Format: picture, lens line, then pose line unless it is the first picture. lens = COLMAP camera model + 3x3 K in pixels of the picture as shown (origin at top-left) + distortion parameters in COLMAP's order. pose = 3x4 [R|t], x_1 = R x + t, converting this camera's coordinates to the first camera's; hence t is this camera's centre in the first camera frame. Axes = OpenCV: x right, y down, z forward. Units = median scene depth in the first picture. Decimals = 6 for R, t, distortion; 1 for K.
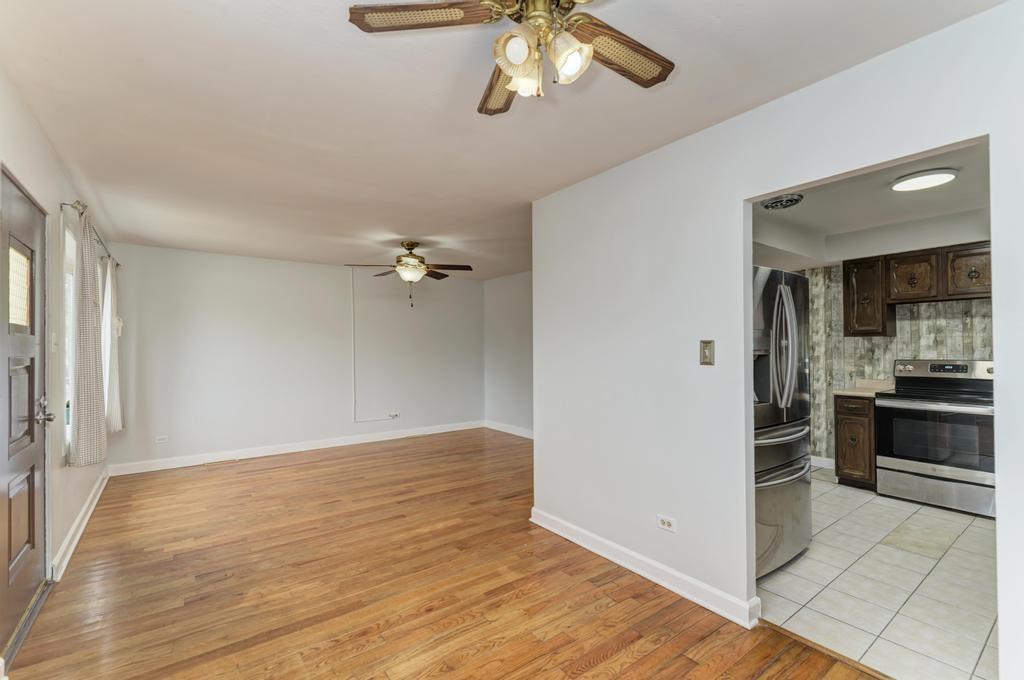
lens RADIAL K [[447.8, 0, 513.9], [0, 447.8, 343.4], [0, 0, 1]] dist [0.010961, 0.000307]
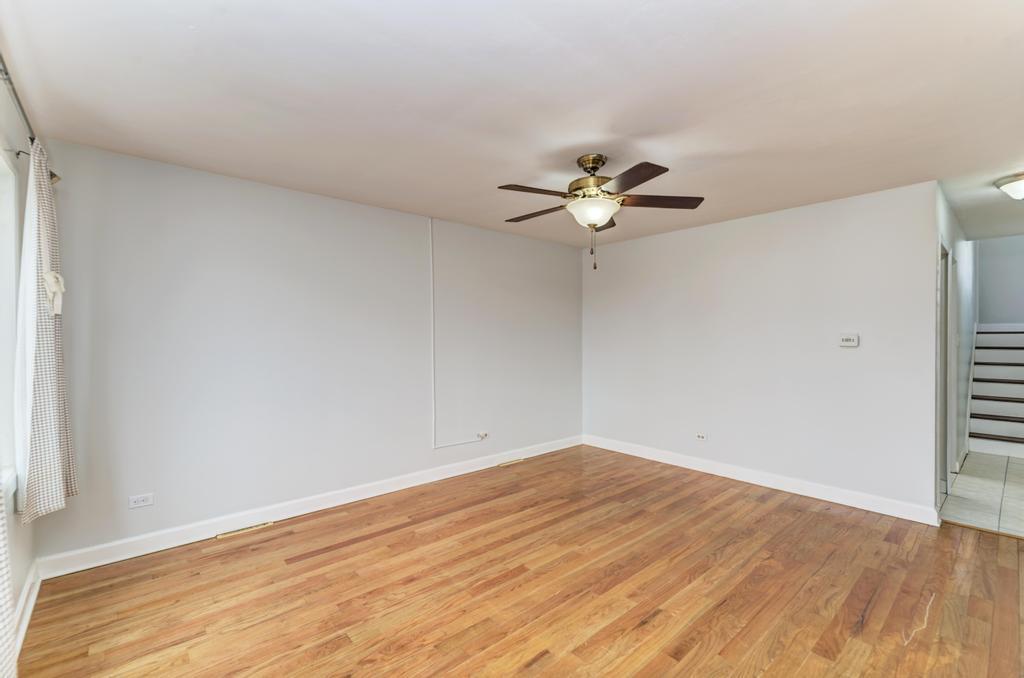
lens RADIAL K [[439.0, 0, 515.1], [0, 439.0, 340.5], [0, 0, 1]] dist [0.006680, -0.001416]
pose [[0.996553, 0.003738, 0.082871, -0.436147], [-0.004974, 0.999879, 0.014717, 0.004510], [-0.082806, -0.015079, 0.996452, 0.501420]]
